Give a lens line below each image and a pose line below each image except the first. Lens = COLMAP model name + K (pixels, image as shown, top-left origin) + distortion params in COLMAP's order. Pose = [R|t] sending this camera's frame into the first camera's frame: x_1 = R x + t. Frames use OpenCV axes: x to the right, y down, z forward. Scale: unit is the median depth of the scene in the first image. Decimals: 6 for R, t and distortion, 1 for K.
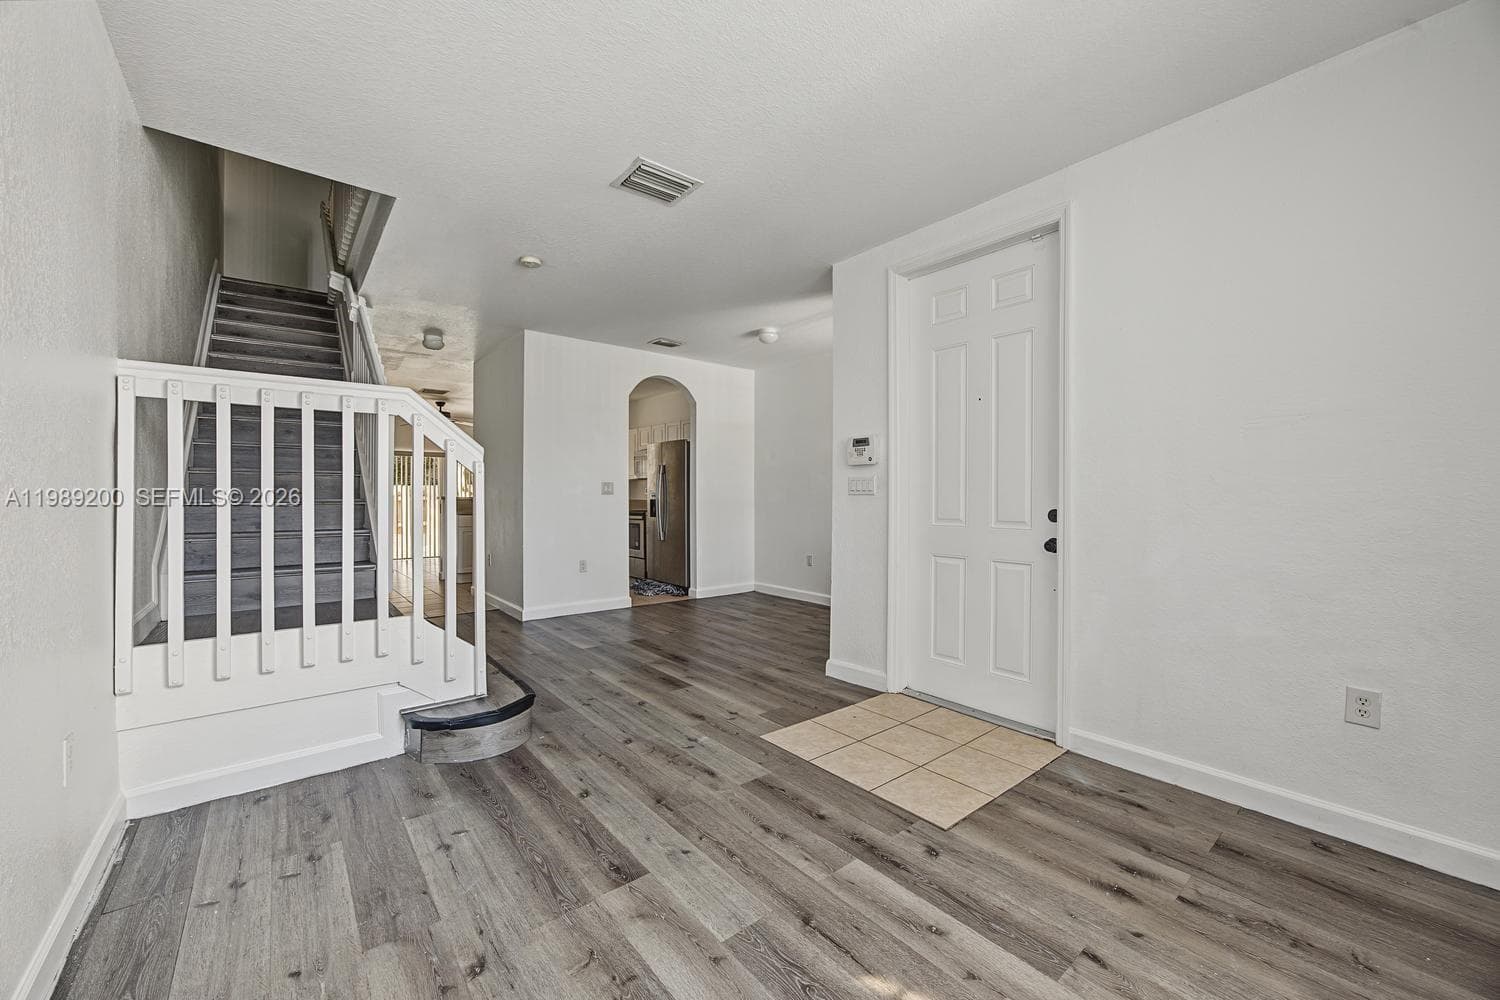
lens RADIAL K [[580.6, 0, 748.5], [0, 580.6, 499.8], [0, 0, 1]] dist [-0.010371, 0.000556]
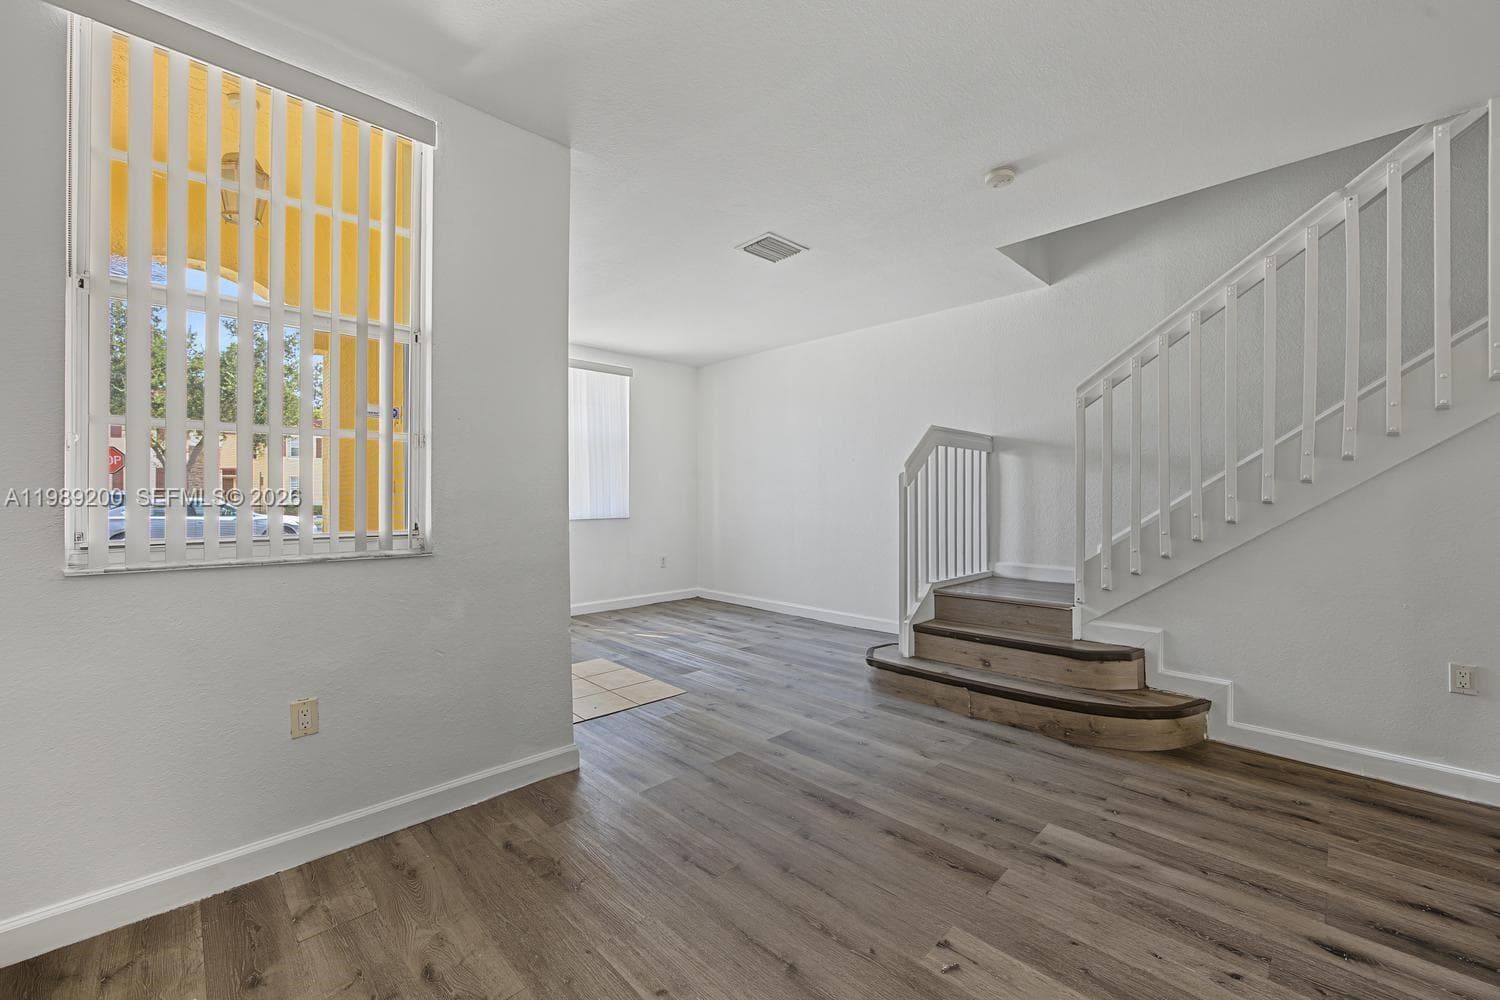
lens RADIAL K [[598.9, 0, 750.0], [0, 598.9, 500.0], [0, 0, 1]] dist [-0.039717, 0.018861]
pose [[-0.996284, -0.000555, -0.086129, -0.003225], [-0.001518, 0.999937, 0.011119, -0.013156], [0.086117, 0.011208, -0.996222, 1.674387]]
